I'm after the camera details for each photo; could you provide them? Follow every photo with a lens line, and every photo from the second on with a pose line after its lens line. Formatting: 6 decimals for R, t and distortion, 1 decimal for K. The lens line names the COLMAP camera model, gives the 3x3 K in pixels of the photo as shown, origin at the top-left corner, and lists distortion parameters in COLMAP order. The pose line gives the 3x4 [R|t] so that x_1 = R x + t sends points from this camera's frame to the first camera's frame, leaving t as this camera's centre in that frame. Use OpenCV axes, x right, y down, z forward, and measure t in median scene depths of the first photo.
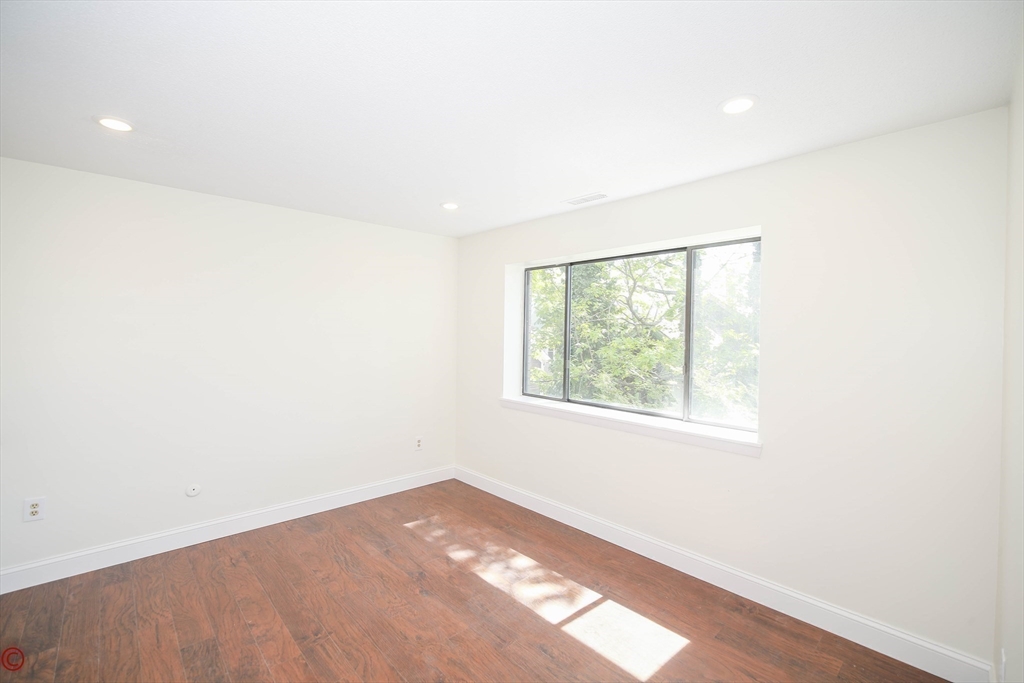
lens RADIAL K [[436.7, 0, 513.8], [0, 436.7, 339.9], [0, 0, 1]] dist [-0.014217, 0.001767]
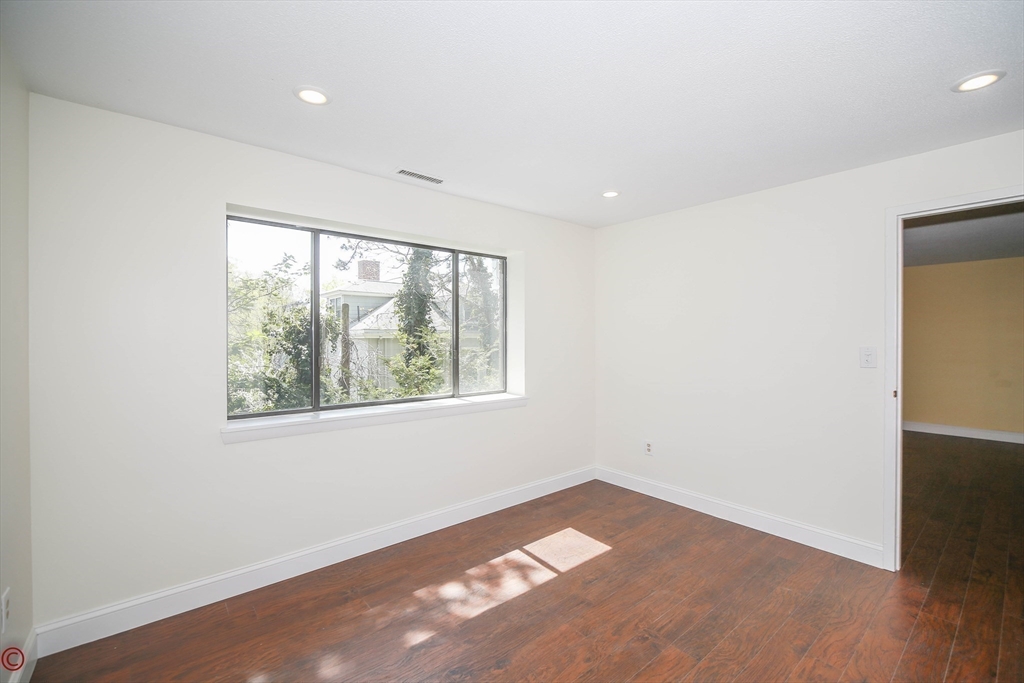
lens RADIAL K [[436.7, 0, 513.3], [0, 436.7, 339.1], [0, 0, 1]] dist [-0.014217, 0.001767]
pose [[0.065196, -0.018235, 0.997706, -0.852868], [0.014025, 0.999751, 0.017356, 0.009416], [-0.997774, 0.012861, 0.065436, 0.839838]]
